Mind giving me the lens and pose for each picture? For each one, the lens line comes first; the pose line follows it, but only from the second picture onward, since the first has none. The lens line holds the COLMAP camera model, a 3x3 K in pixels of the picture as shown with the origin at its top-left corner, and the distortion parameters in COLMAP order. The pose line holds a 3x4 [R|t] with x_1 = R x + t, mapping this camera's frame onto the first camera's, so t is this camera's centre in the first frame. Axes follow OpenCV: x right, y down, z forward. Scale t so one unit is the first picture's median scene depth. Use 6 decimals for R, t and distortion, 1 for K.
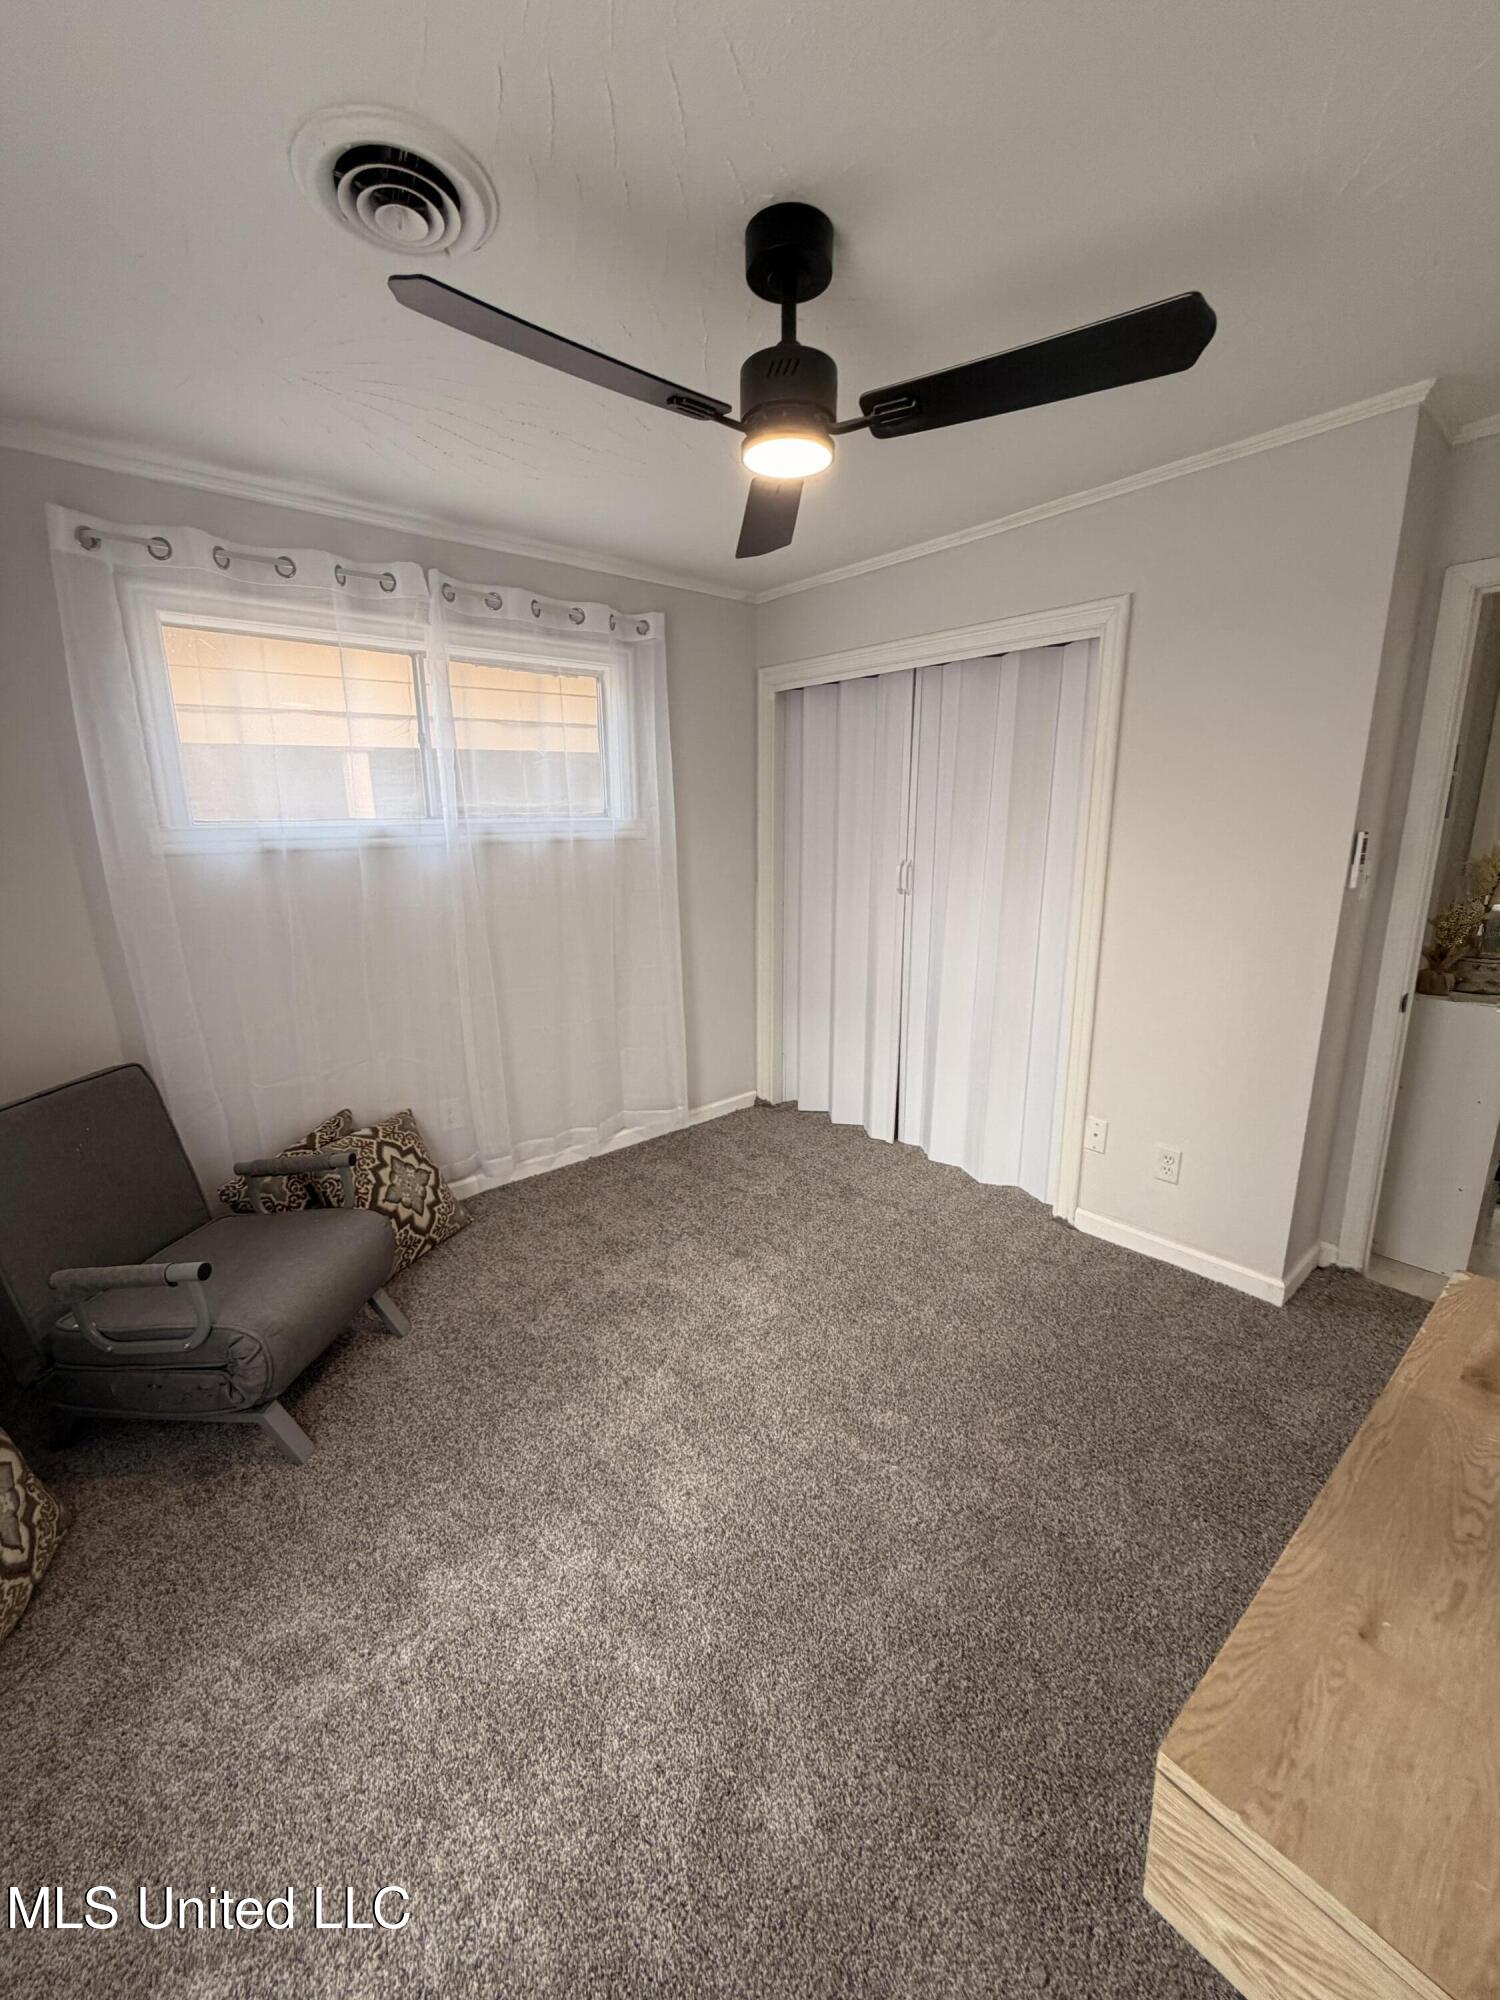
lens RADIAL K [[797.3, 0, 745.1], [0, 797.3, 999.1], [0, 0, 1]] dist [0.001878, -0.000360]
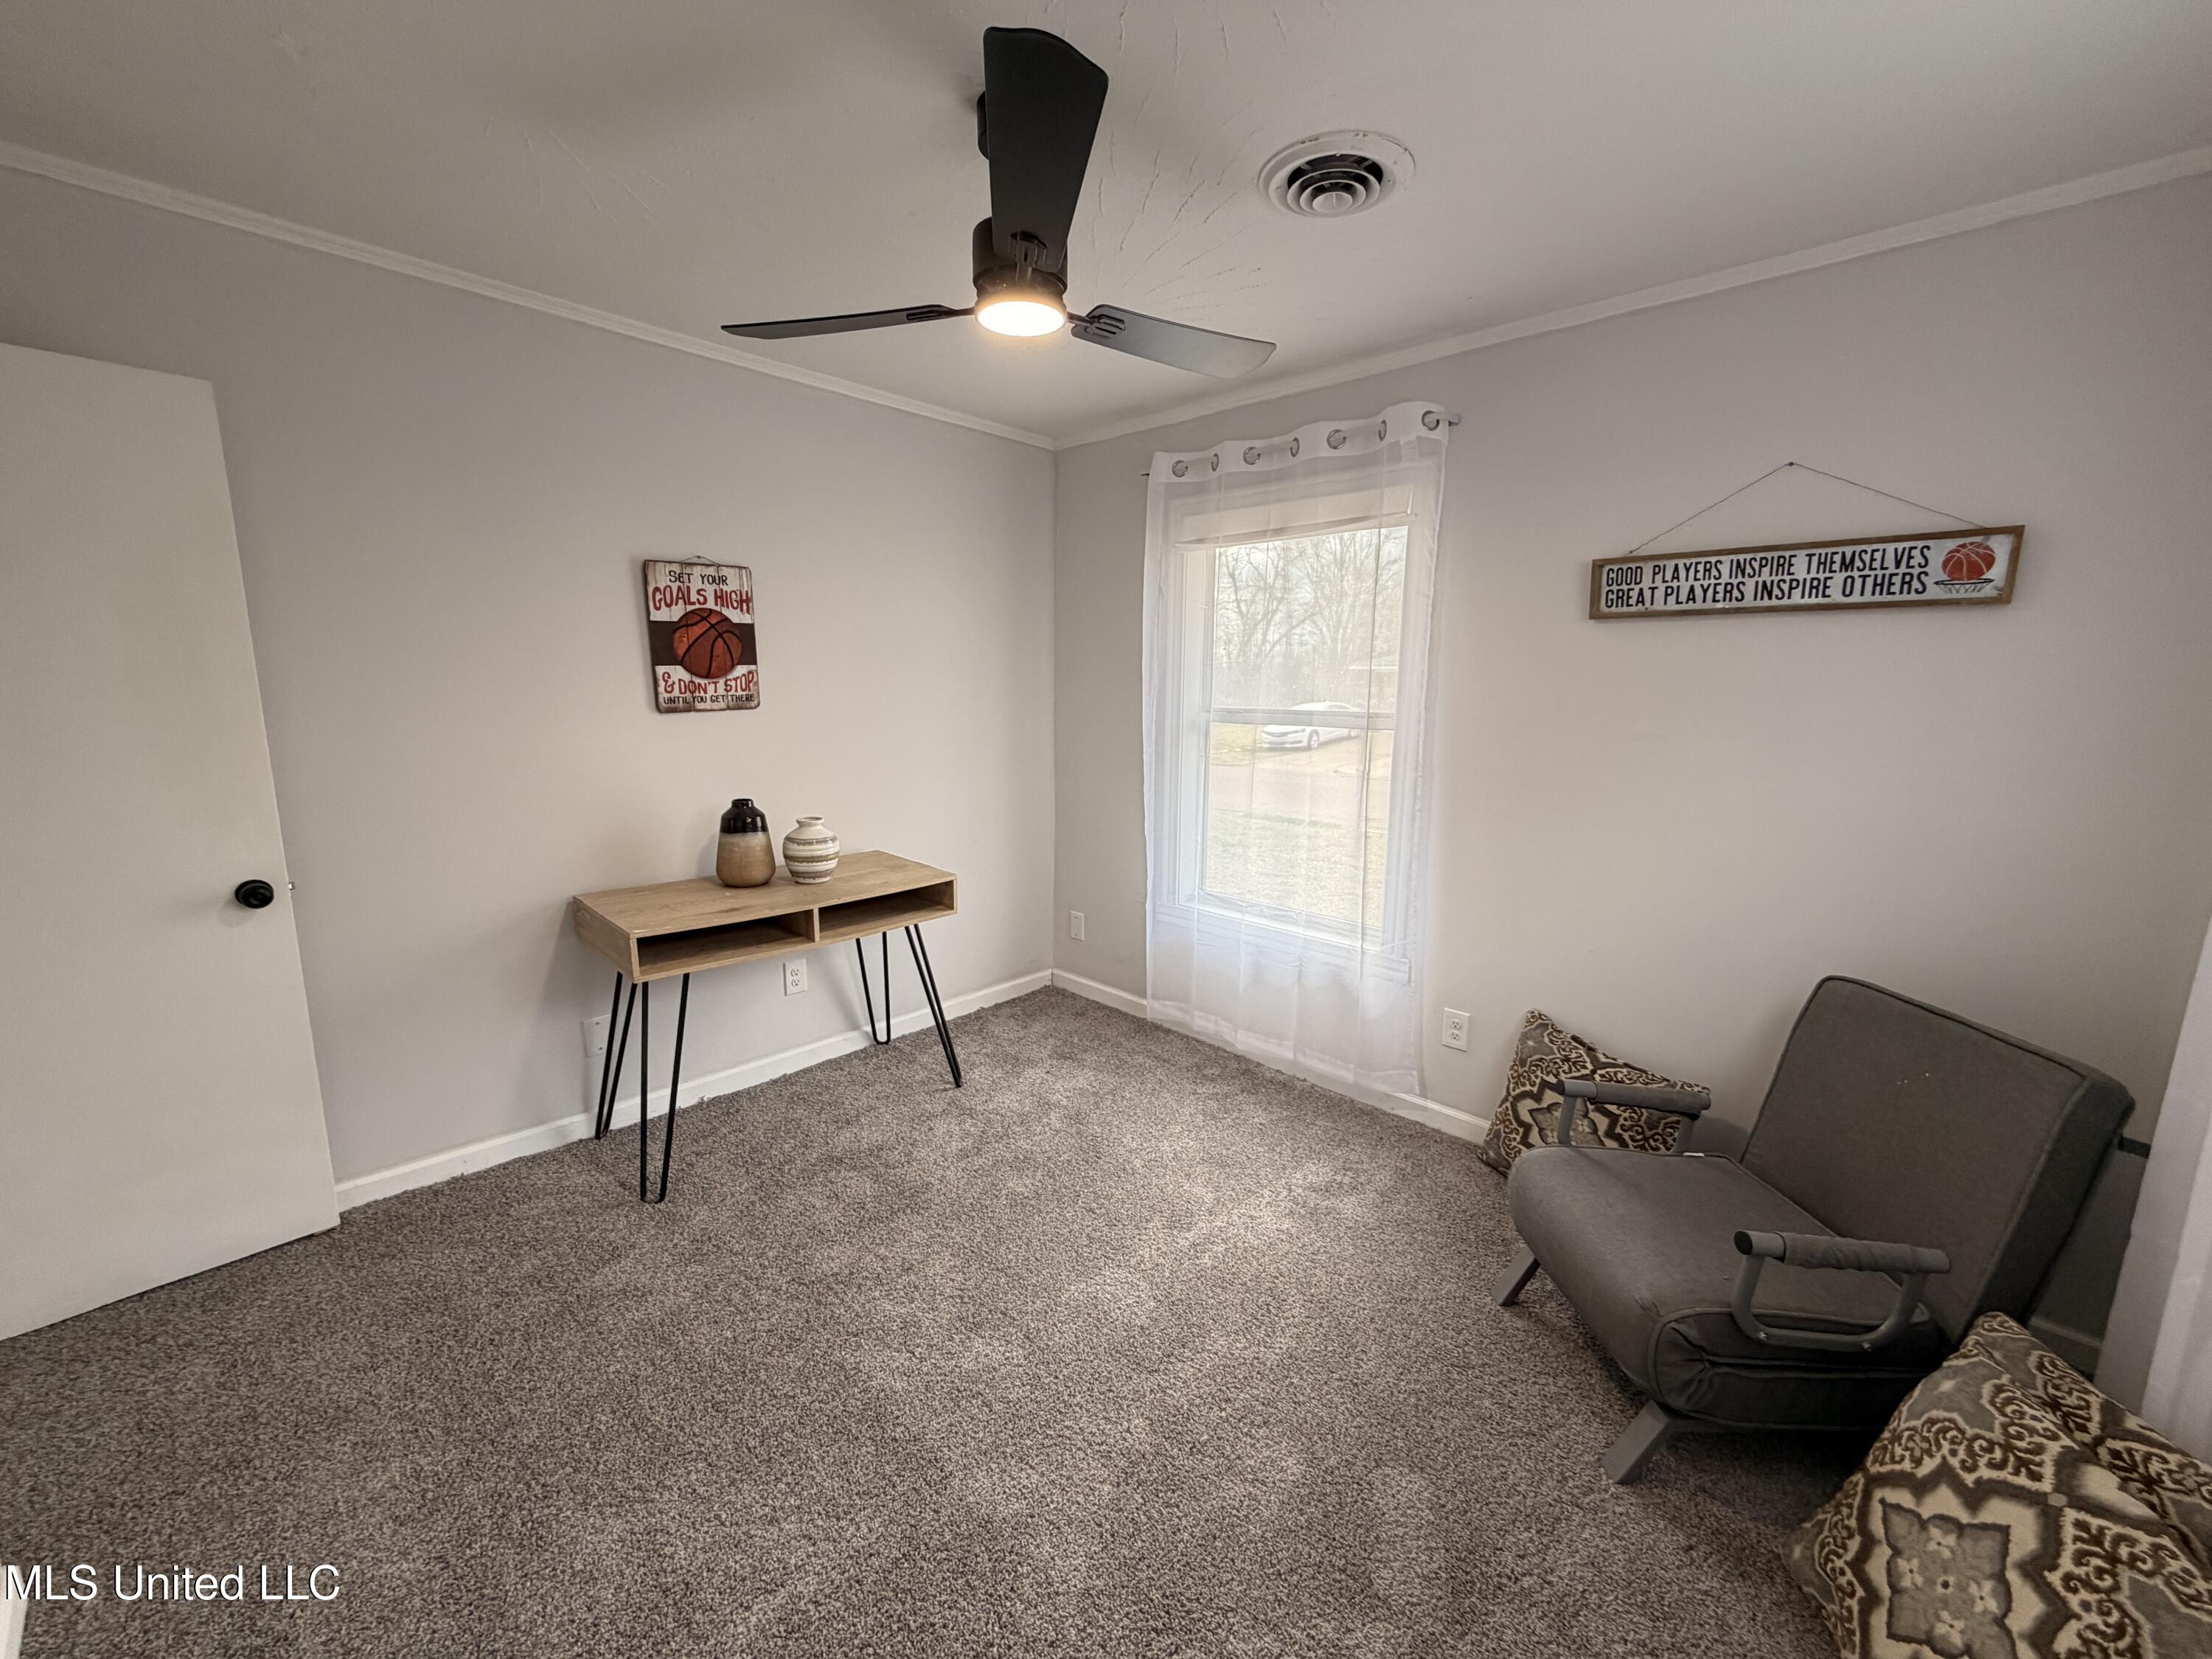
lens RADIAL K [[881.8, 0, 1115.9], [0, 881.8, 838.8], [0, 0, 1]] dist [0.001878, -0.000360]
pose [[-0.995062, 0.009665, -0.098779, 0.027659], [-0.029313, 0.922233, 0.385521, -0.274653], [0.094823, 0.386513, -0.917396, 1.266666]]
